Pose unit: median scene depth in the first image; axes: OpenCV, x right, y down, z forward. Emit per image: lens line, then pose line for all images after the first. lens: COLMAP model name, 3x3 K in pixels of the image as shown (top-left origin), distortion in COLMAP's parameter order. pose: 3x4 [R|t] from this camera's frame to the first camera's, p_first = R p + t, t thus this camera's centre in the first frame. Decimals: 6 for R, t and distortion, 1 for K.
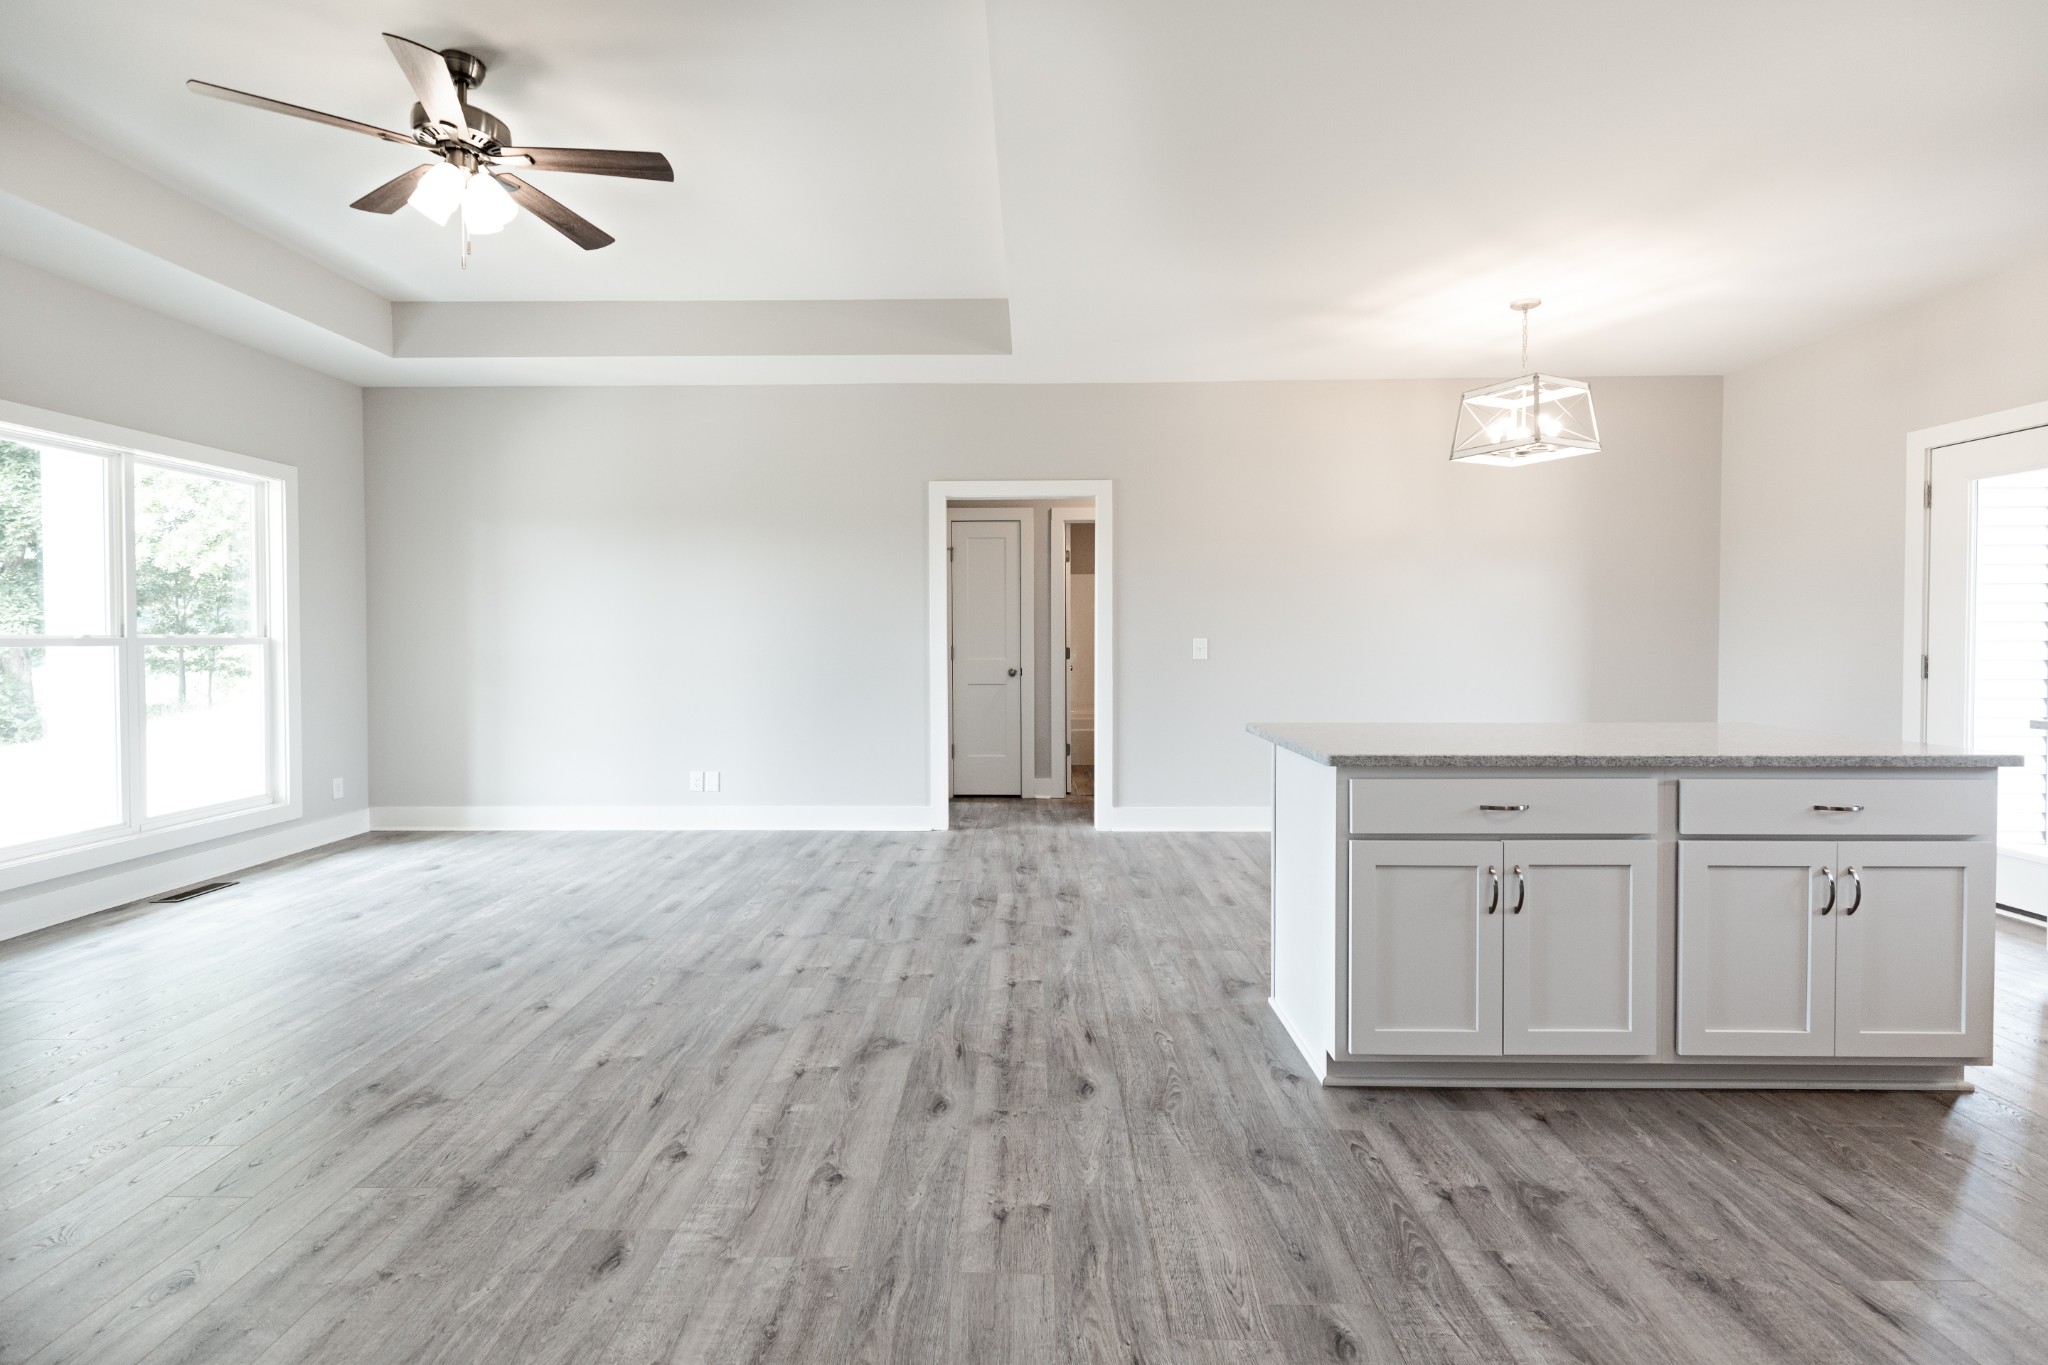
lens RADIAL K [[939.3, 0, 994.1], [0, 939.3, 650.5], [0, 0, 1]] dist [0.002052, 0.000161]
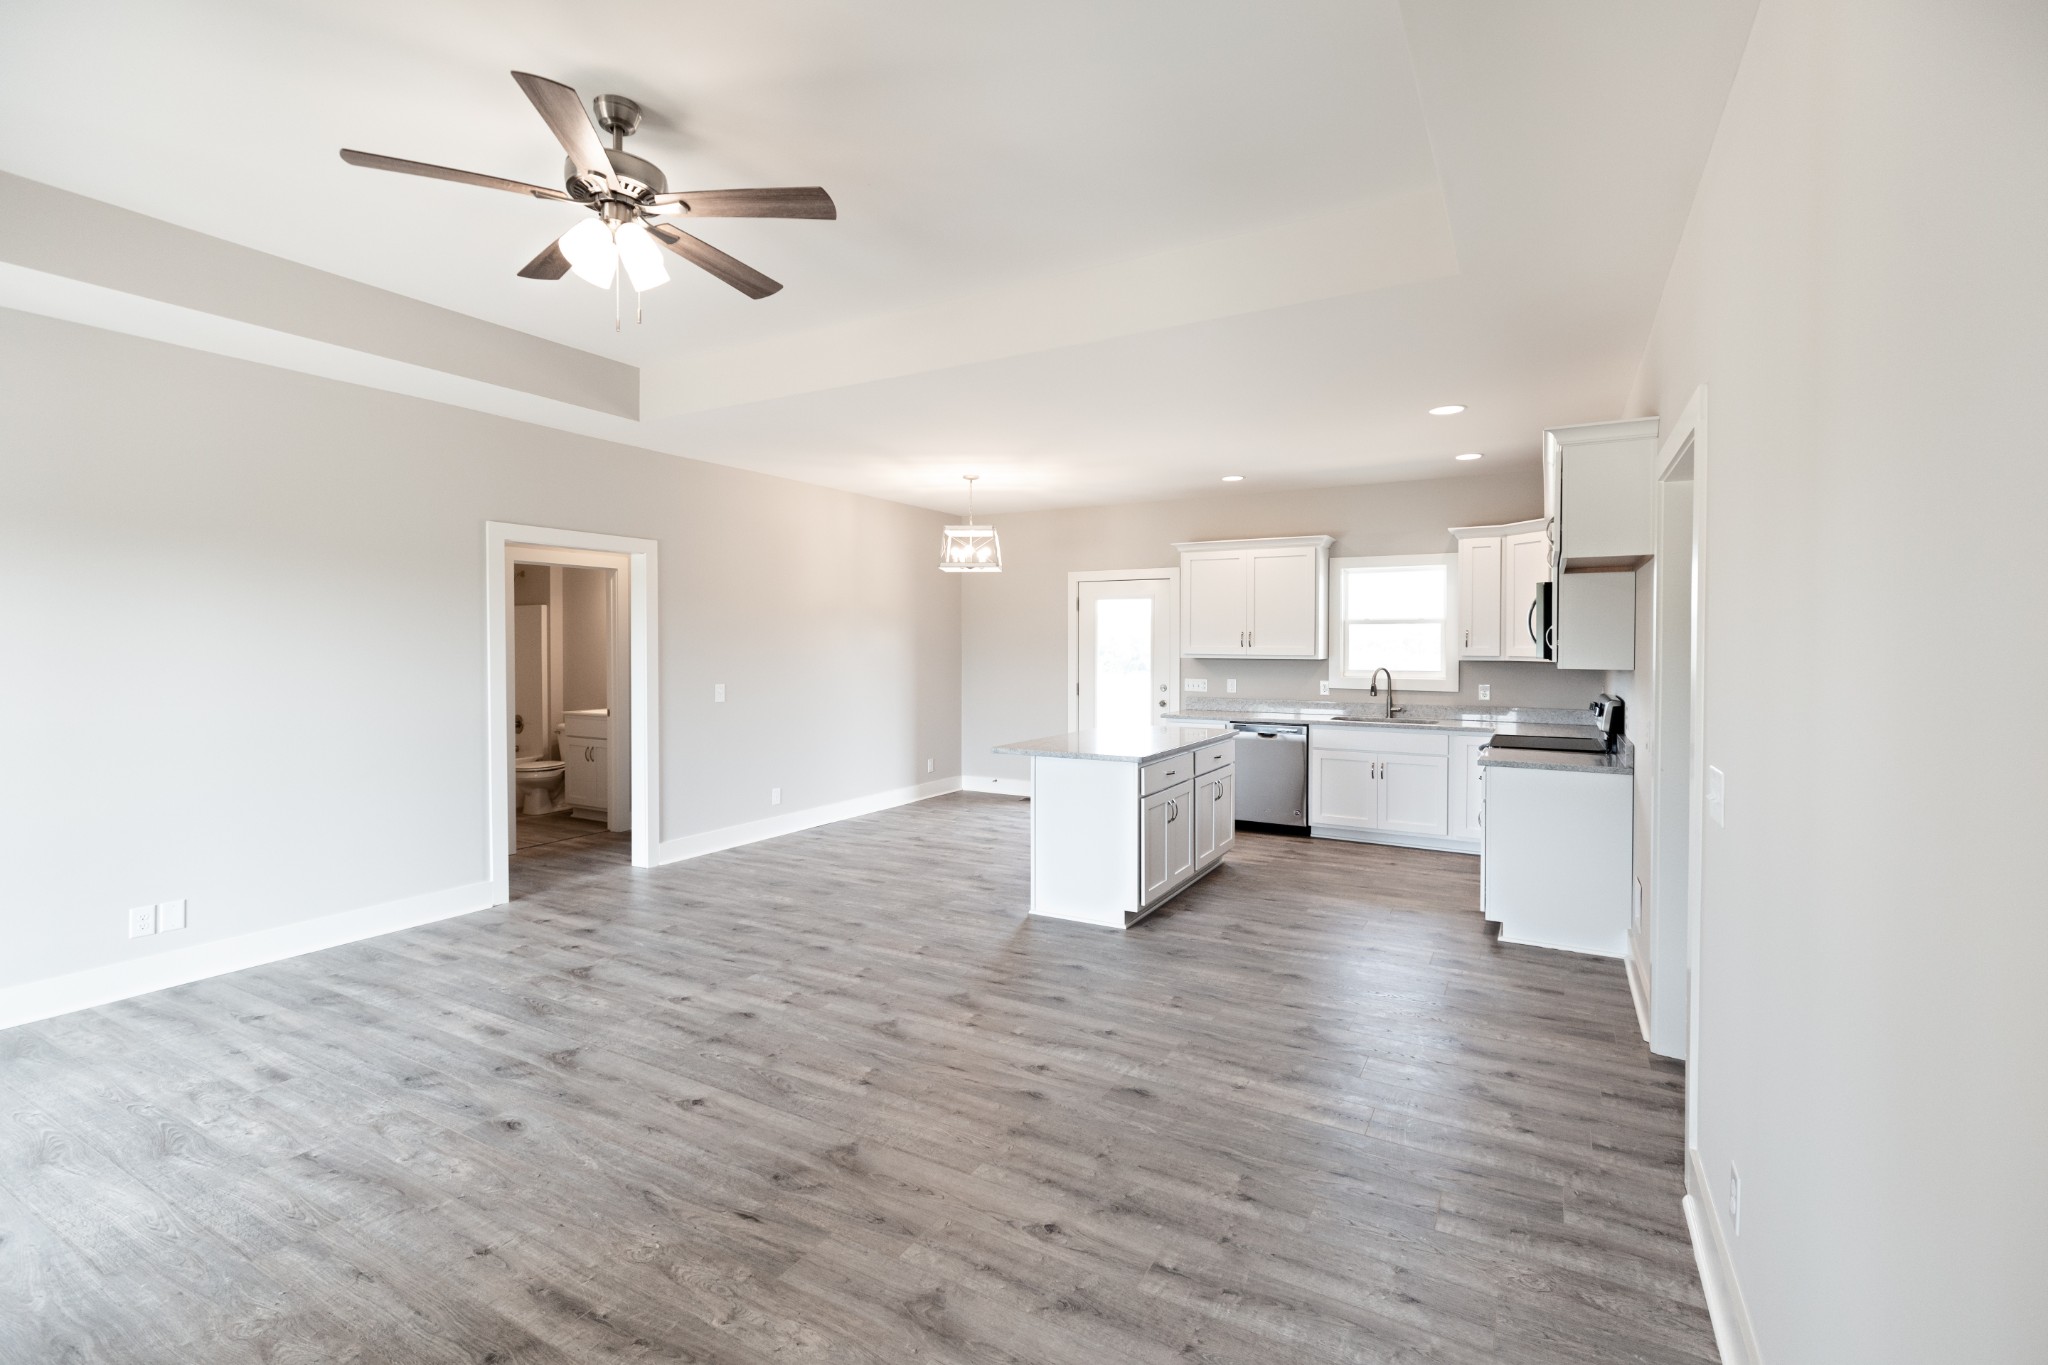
lens RADIAL K [[956.3, 0, 1019.3], [0, 956.3, 652.9], [0, 0, 1]] dist [0.002806, 0.000328]
pose [[0.460073, -0.006129, 0.887860, -1.308660], [0.012959, 0.999916, 0.000187, -0.093245], [-0.887787, 0.011420, 0.460113, 0.252369]]
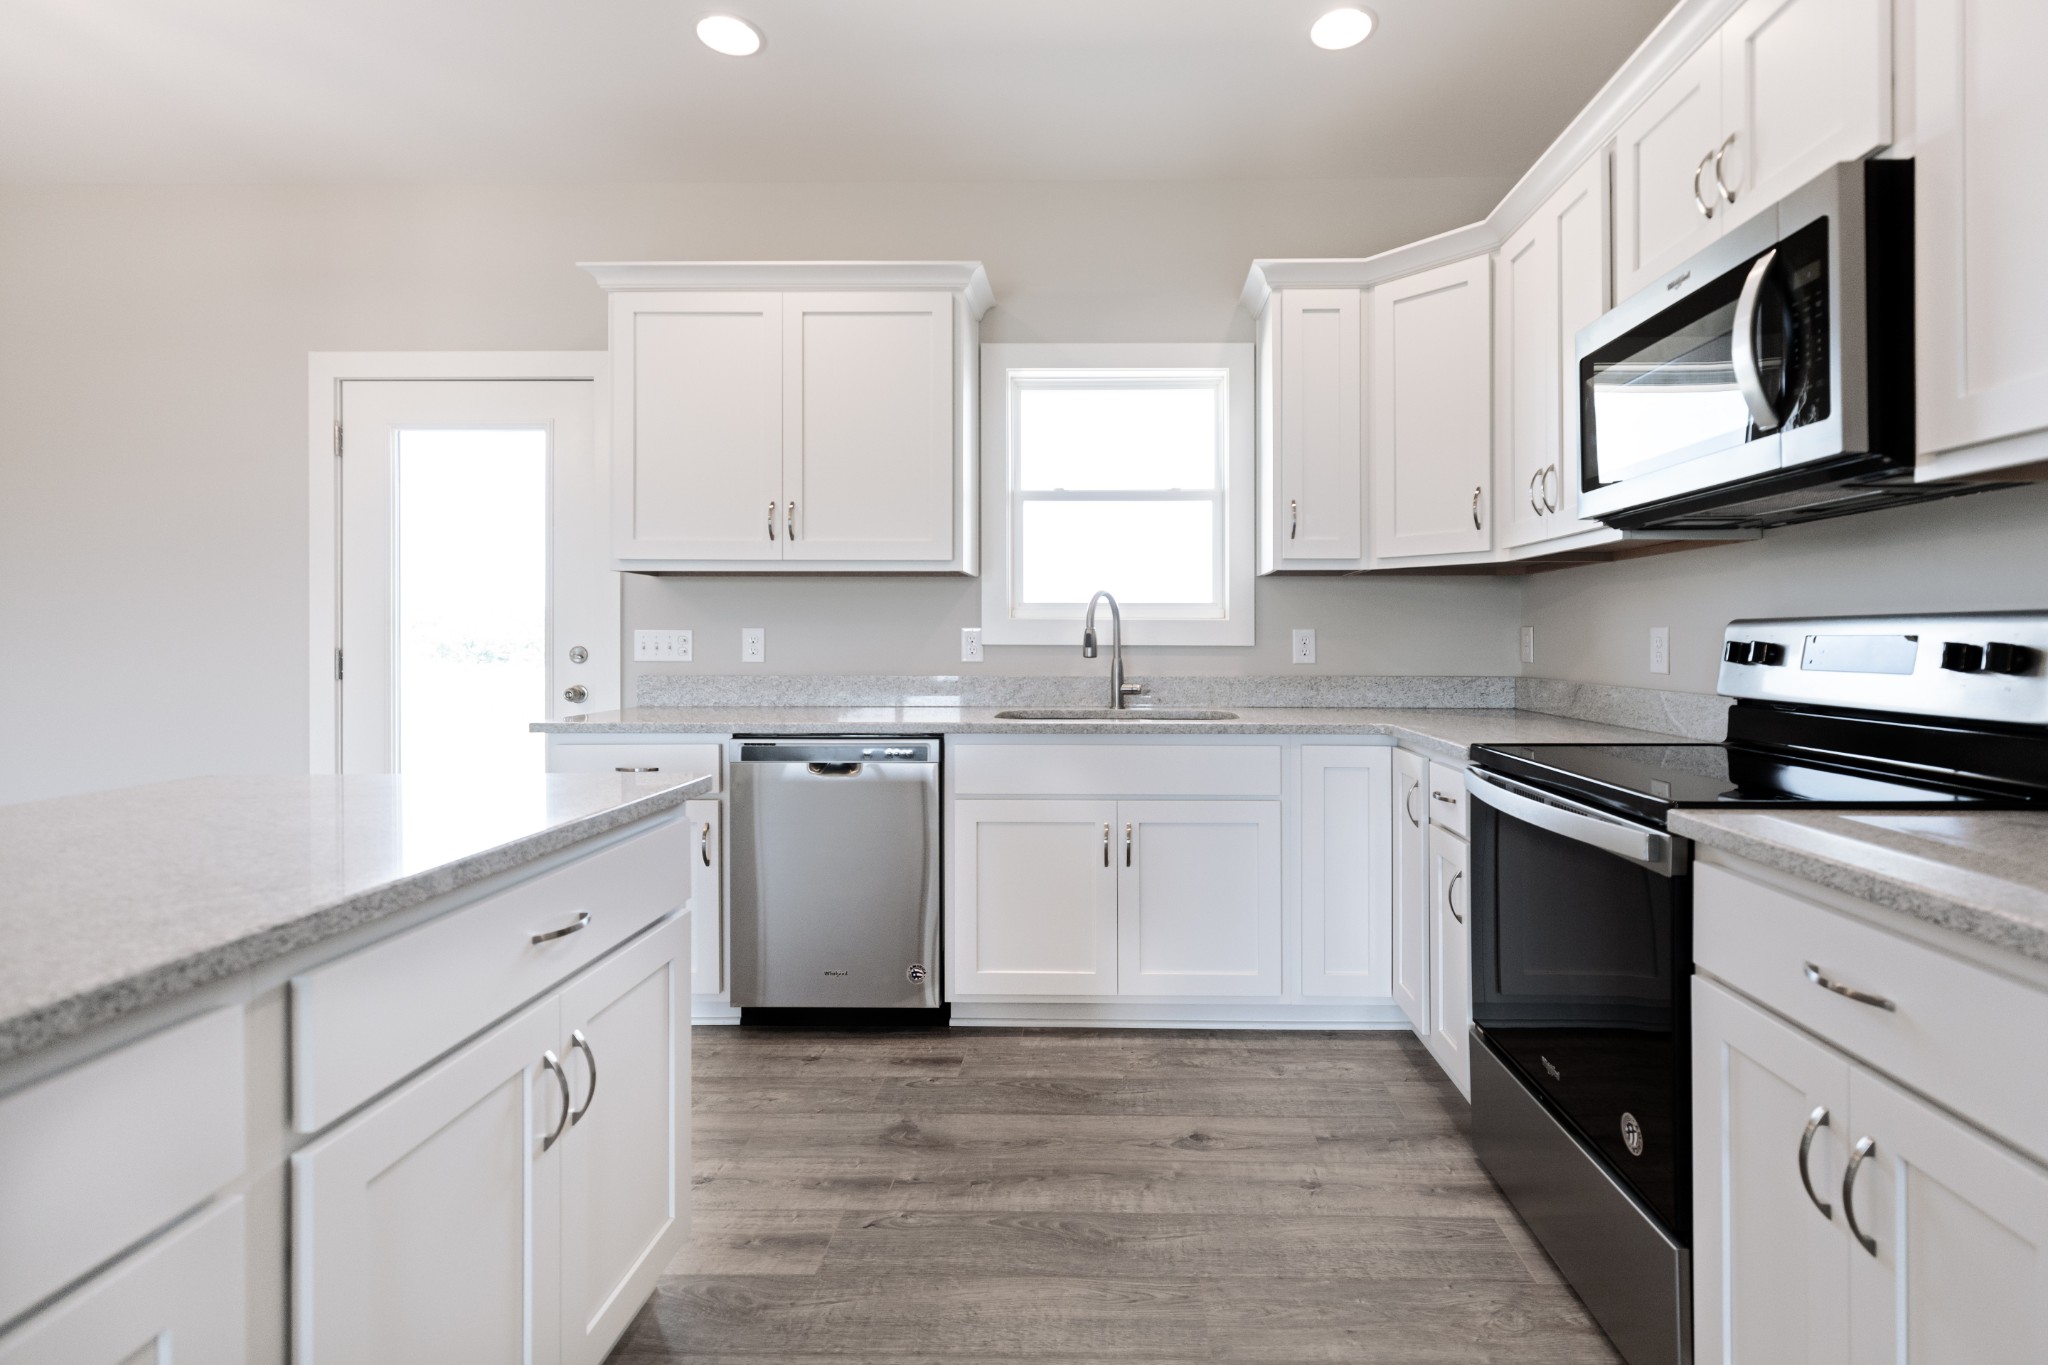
lens RADIAL K [[944.4, 0, 1090.0], [0, 944.4, 634.7], [0, 0, 1]] dist [0.000027, -0.000173]
pose [[-0.021493, 0.006843, 0.999746, 0.316351], [0.018061, 0.999816, -0.006455, 0.013849], [-0.999606, 0.017917, -0.021612, 0.606984]]
